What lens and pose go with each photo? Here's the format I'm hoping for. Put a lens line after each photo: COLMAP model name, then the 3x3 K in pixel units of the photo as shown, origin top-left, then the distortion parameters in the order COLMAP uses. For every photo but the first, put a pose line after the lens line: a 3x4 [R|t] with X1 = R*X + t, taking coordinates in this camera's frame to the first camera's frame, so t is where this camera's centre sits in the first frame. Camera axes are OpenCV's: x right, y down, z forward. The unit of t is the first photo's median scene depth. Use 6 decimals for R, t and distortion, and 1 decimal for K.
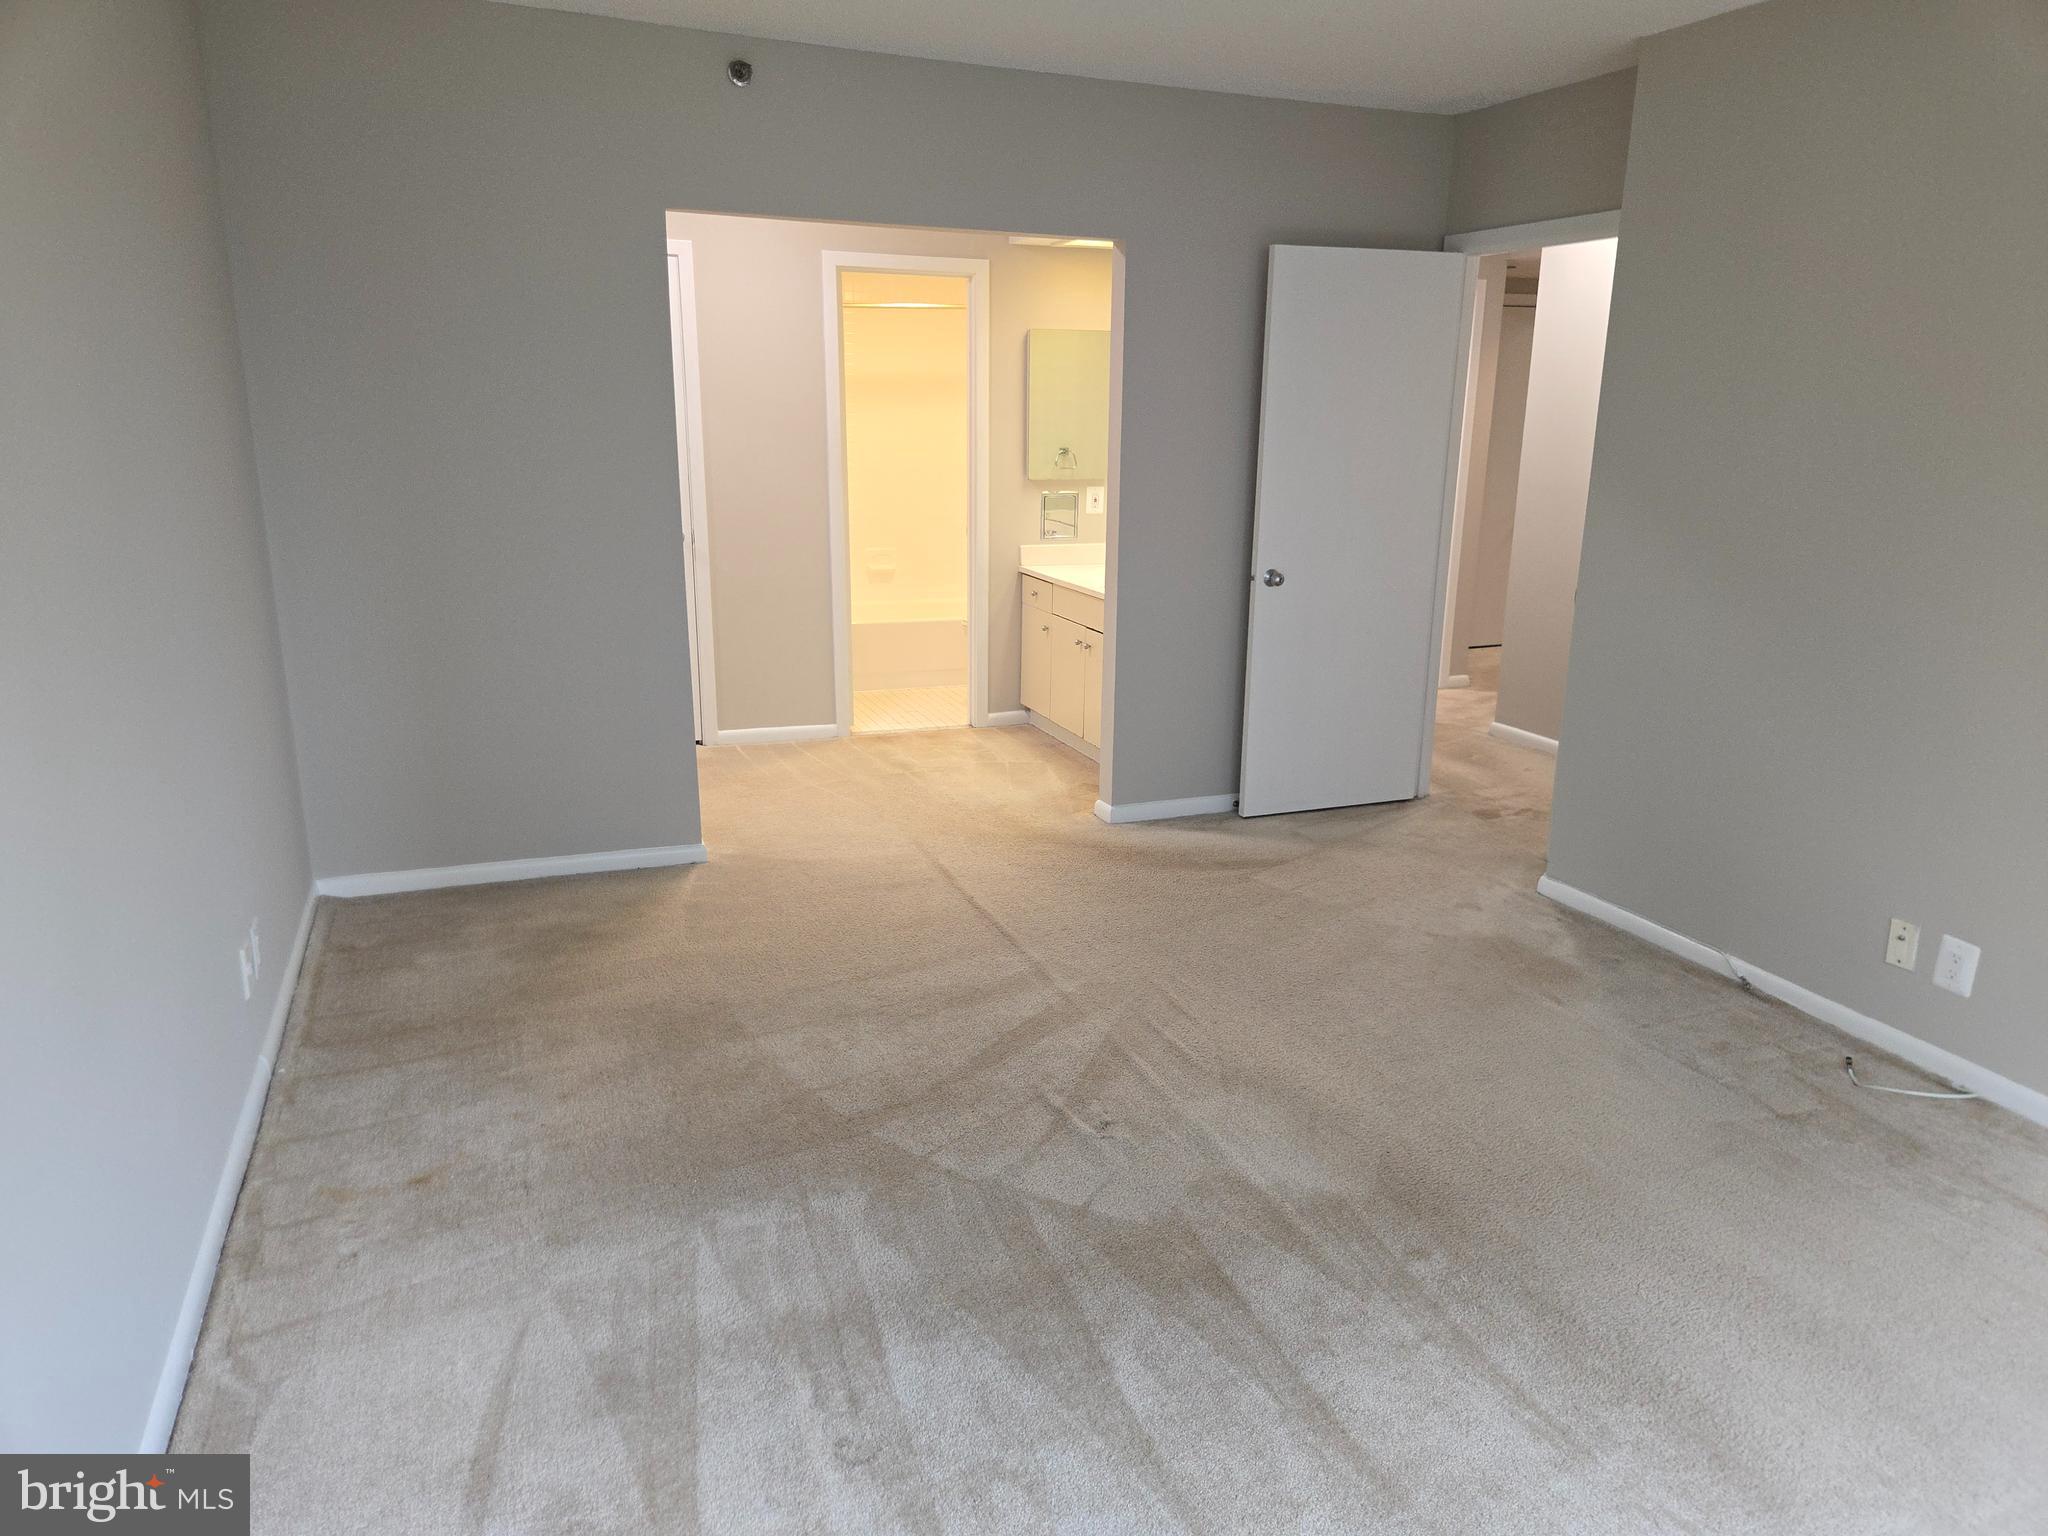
lens RADIAL K [[1370.7, 0, 1024.0], [0, 1370.7, 768.0], [0, 0, 1]] dist [0.049182, -0.055342]
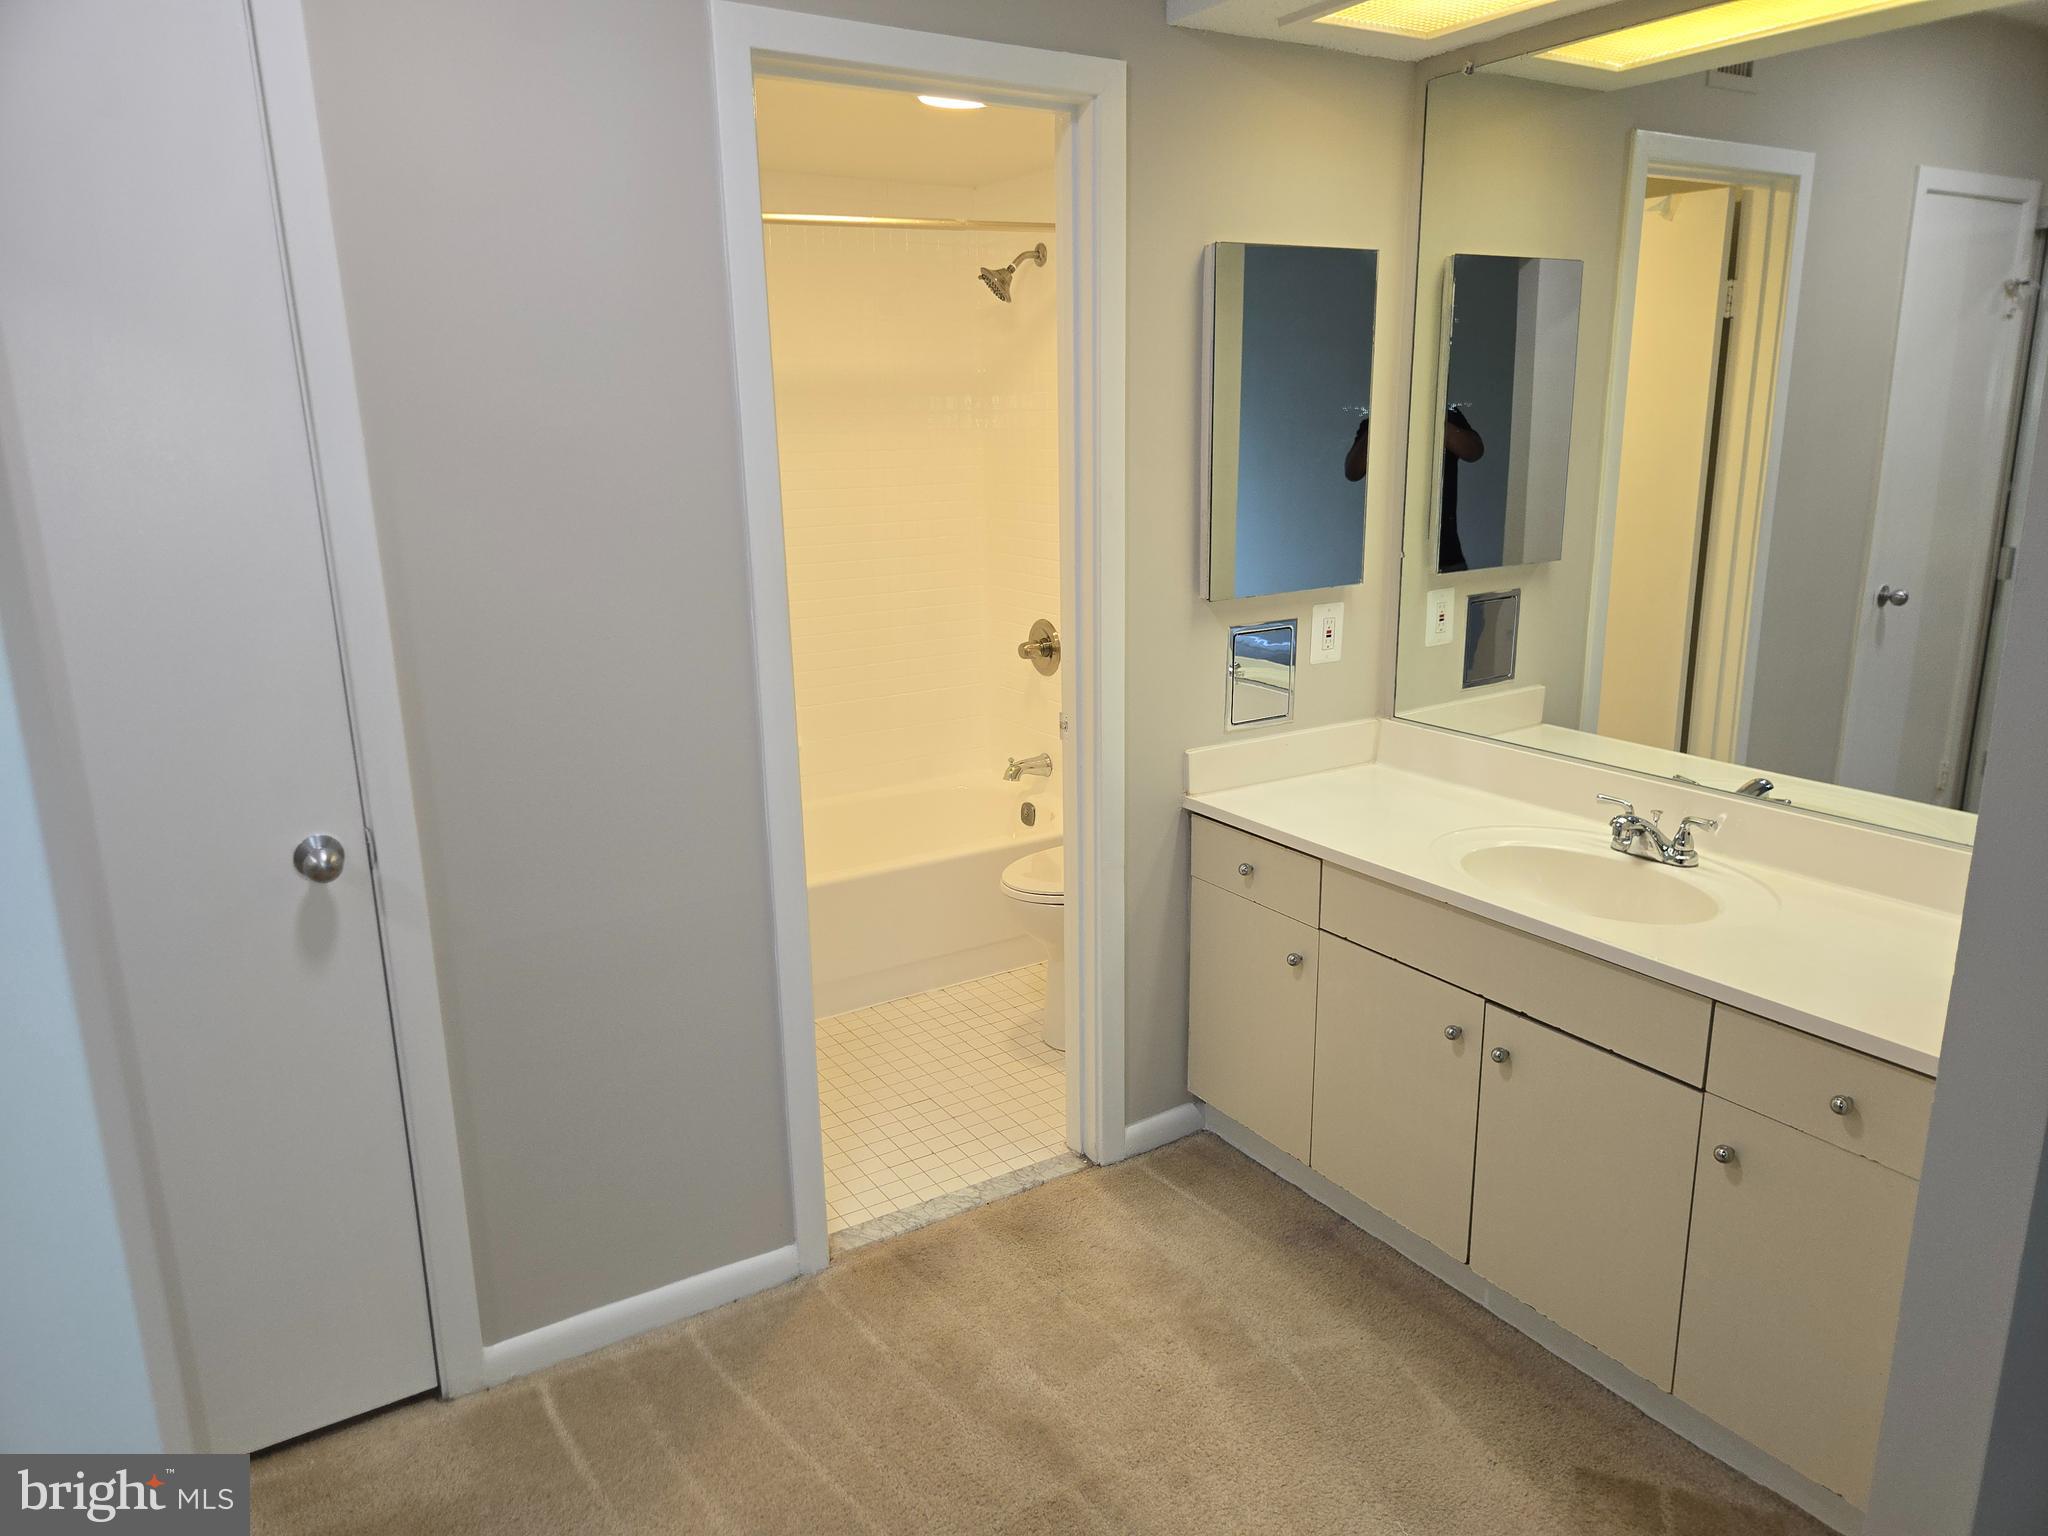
lens RADIAL K [[1428.0, 0, 1024.0], [0, 1428.0, 768.0], [0, 0, 1]] dist [0.003049, 0.000823]
pose [[0.980807, -0.074399, 0.180227, -0.137375], [0.077126, 0.996988, -0.008159, -0.162208], [-0.179078, 0.021903, 0.983591, 0.591423]]
